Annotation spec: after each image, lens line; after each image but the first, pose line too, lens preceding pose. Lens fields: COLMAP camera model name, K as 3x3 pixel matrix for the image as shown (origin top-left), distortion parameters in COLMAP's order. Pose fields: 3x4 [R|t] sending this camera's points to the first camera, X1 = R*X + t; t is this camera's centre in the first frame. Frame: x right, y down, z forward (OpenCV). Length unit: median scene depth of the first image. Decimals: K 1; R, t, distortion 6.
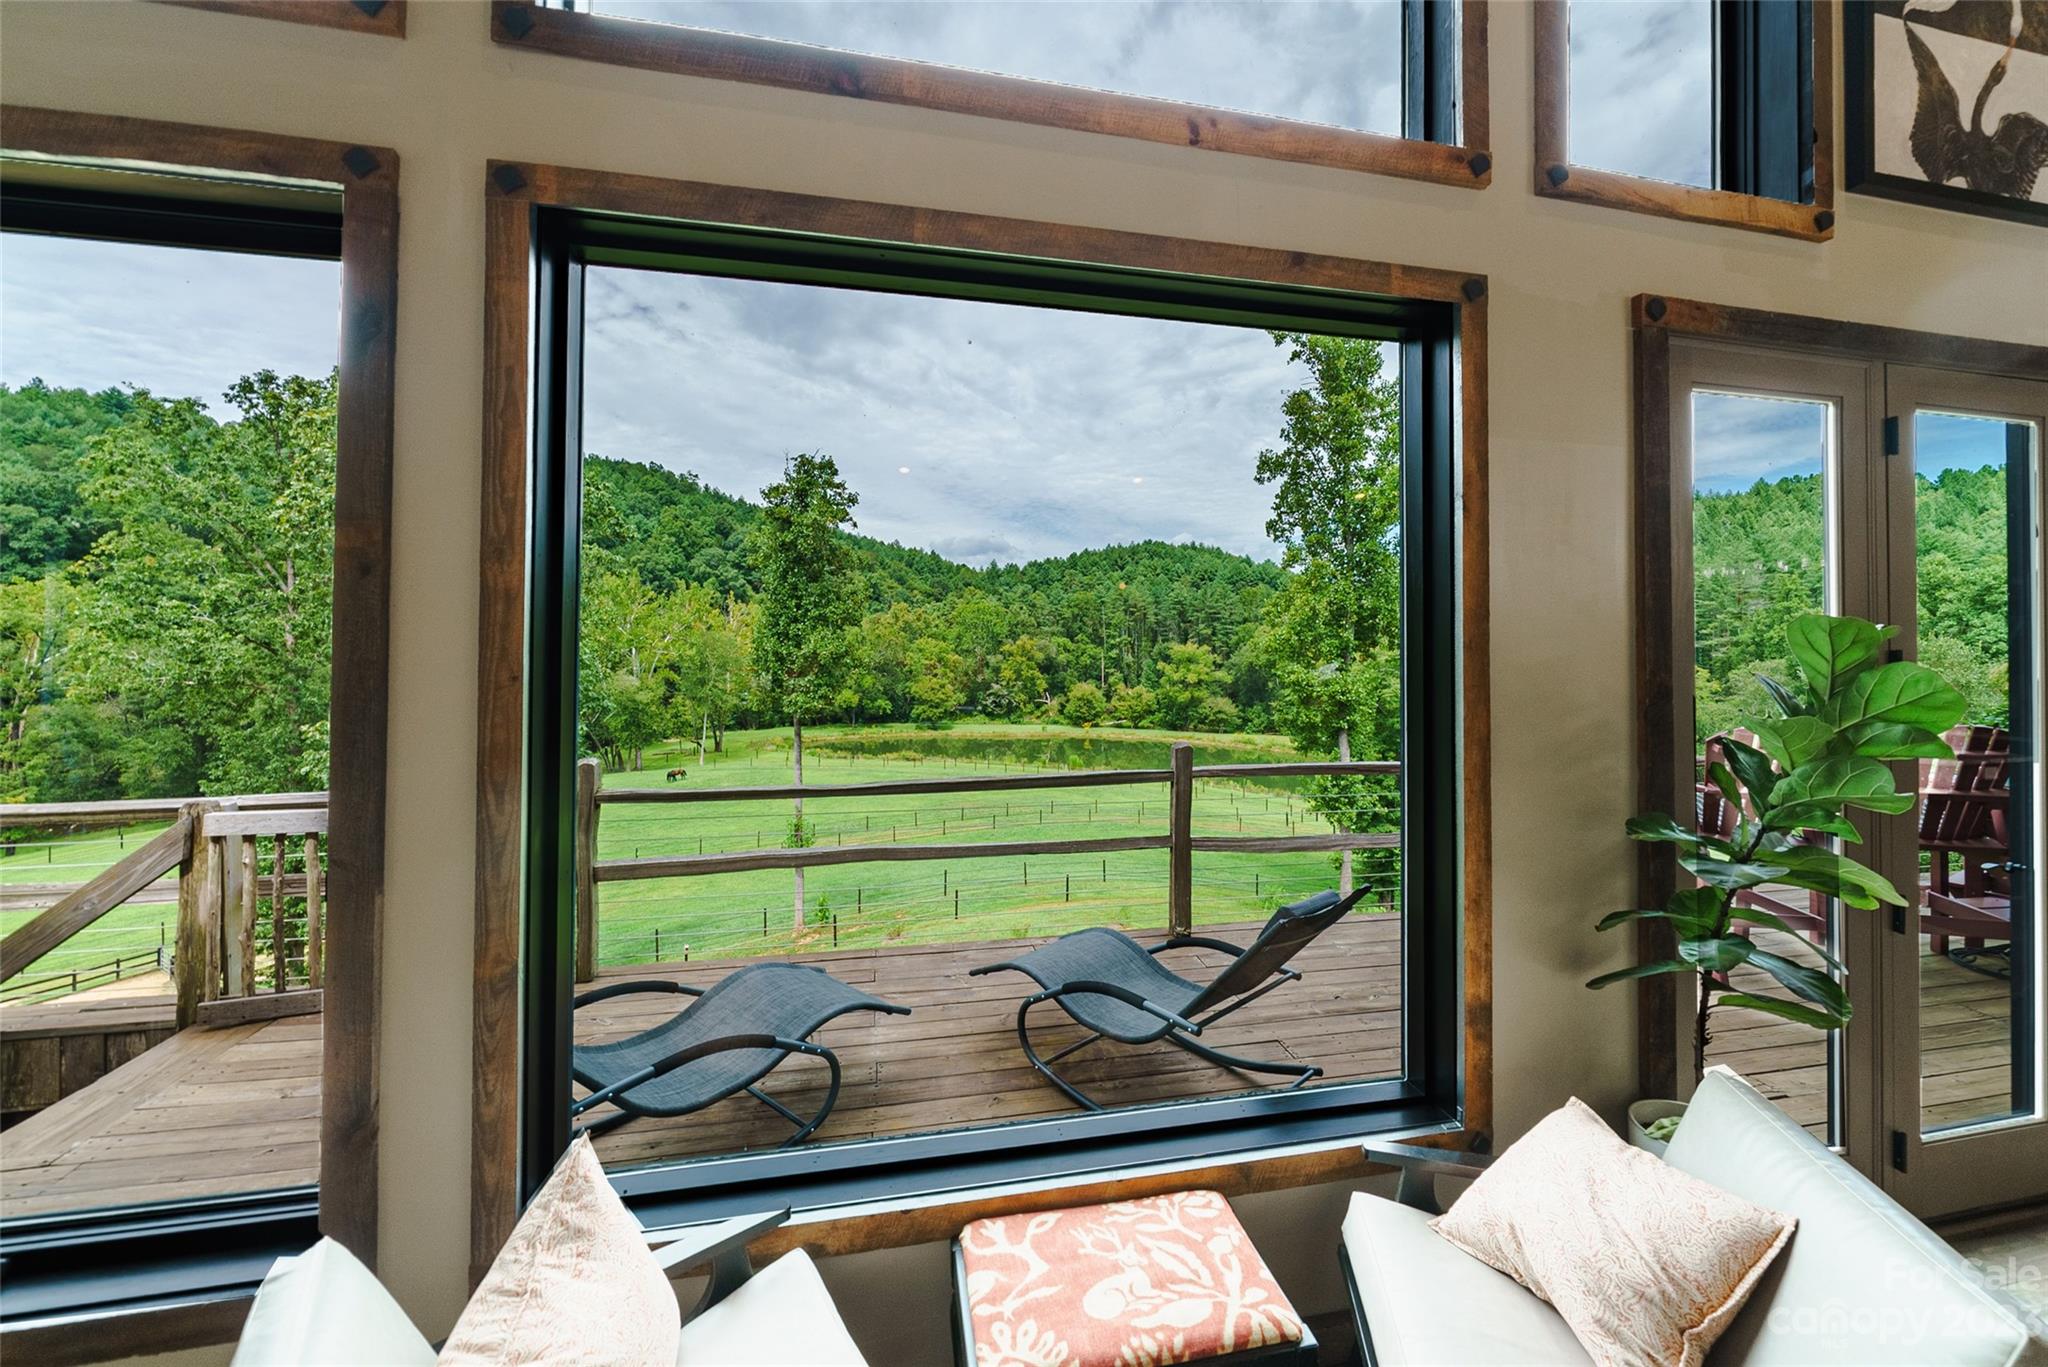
lens RADIAL K [[740.3, 0, 999.9], [0, 740.3, 629.8], [0, 0, 1]] dist [-0.000716, -0.000089]
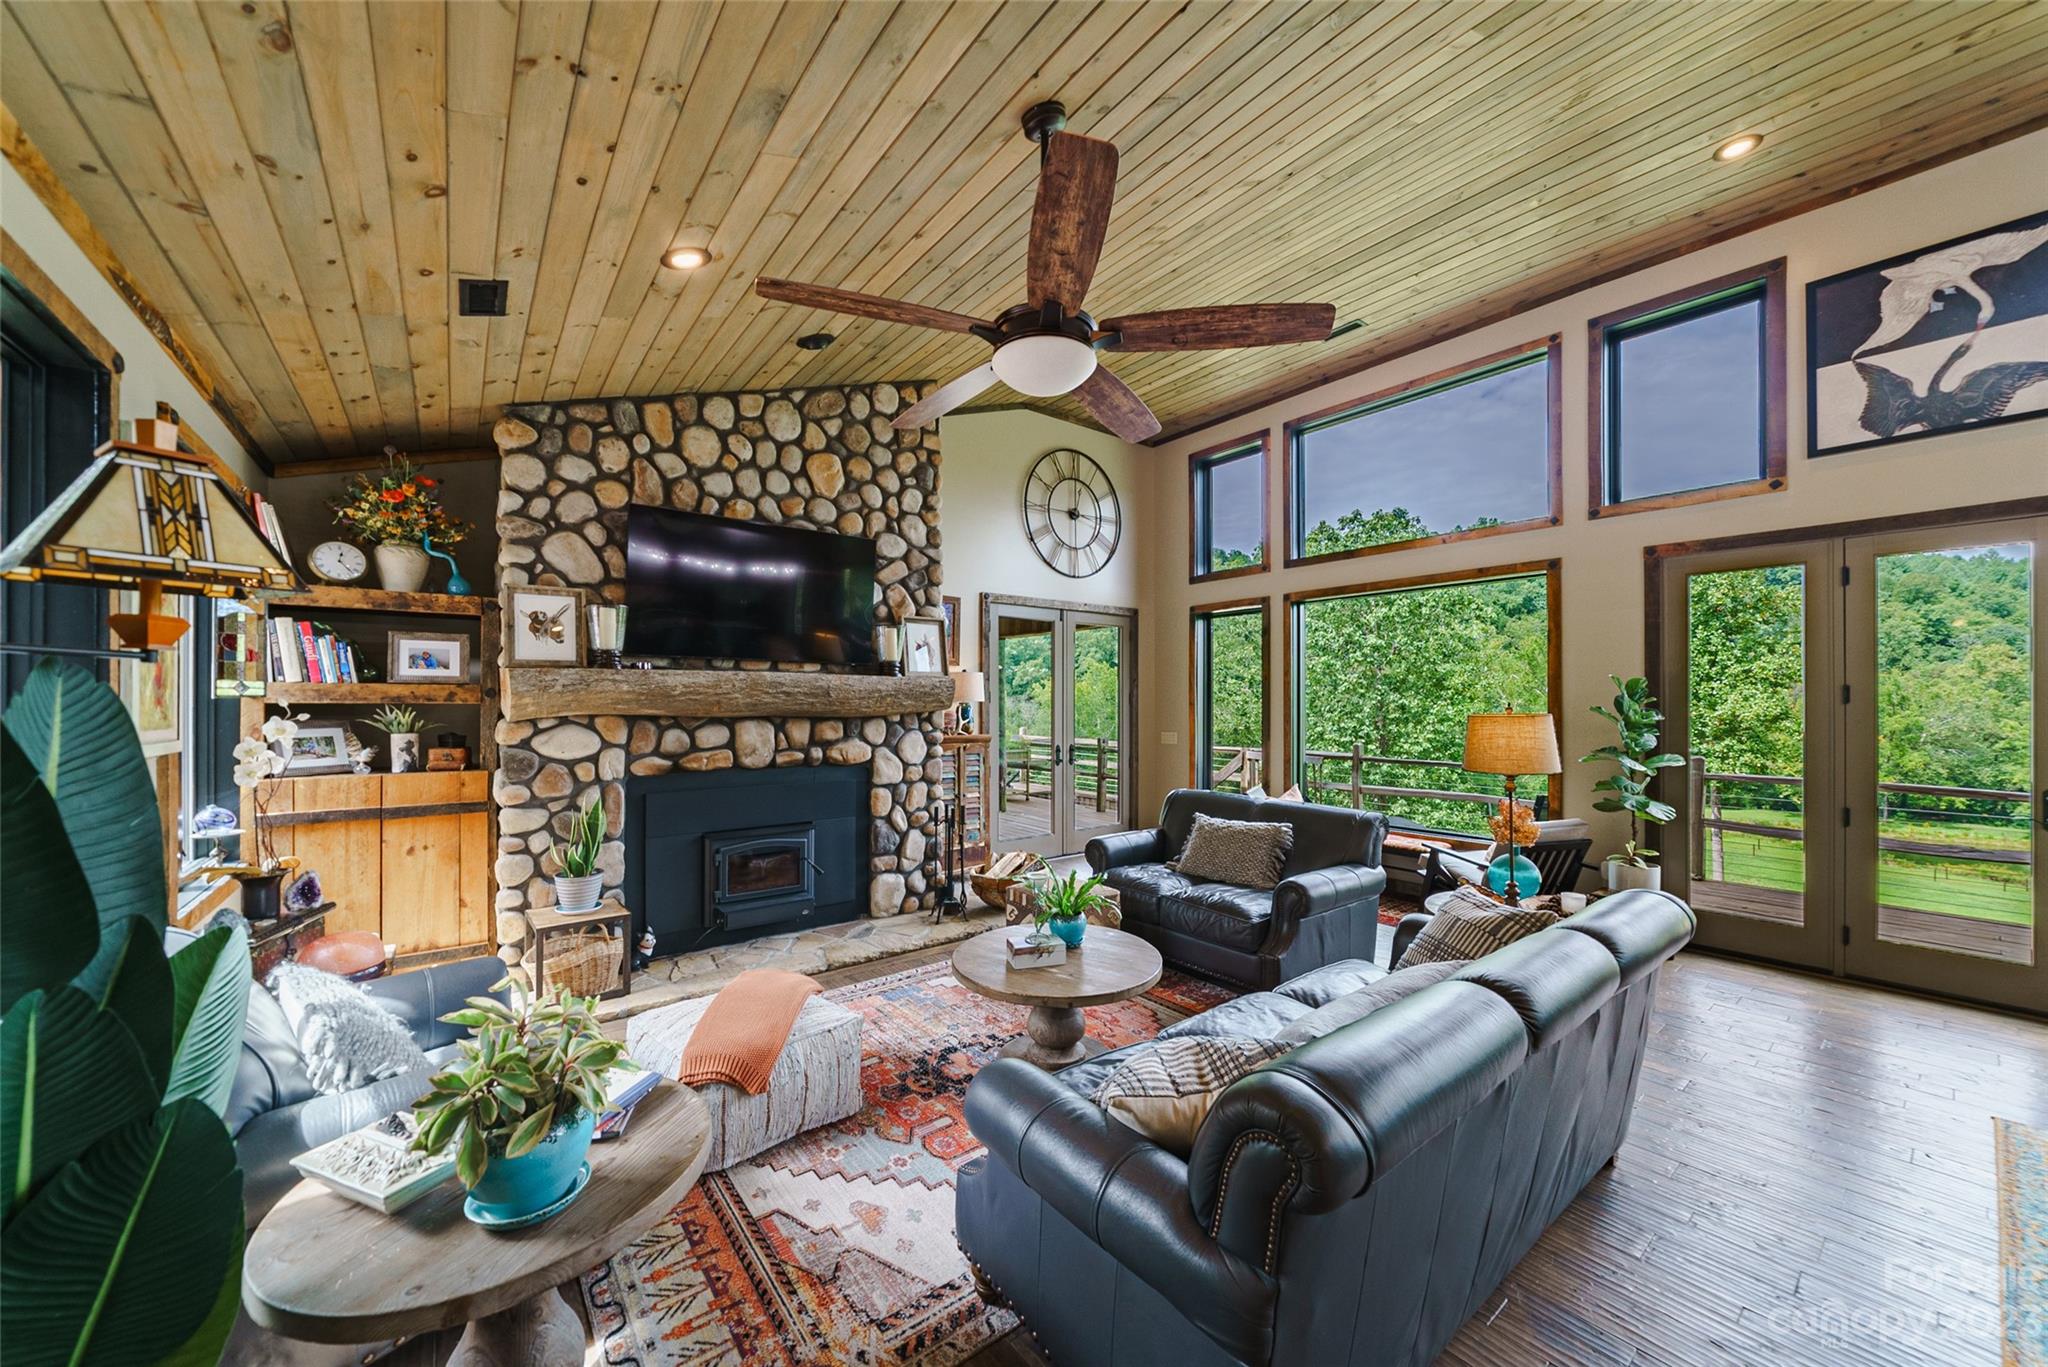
lens RADIAL K [[745.2, 0, 1024.0], [0, 745.2, 683.5], [0, 0, 1]] dist [-0.002479, -0.000016]
pose [[0.441291, -0.027217, -0.896951, 0.173197], [0.014226, 0.999627, -0.023333, 0.002479], [0.897251, -0.002464, 0.441513, -0.157378]]
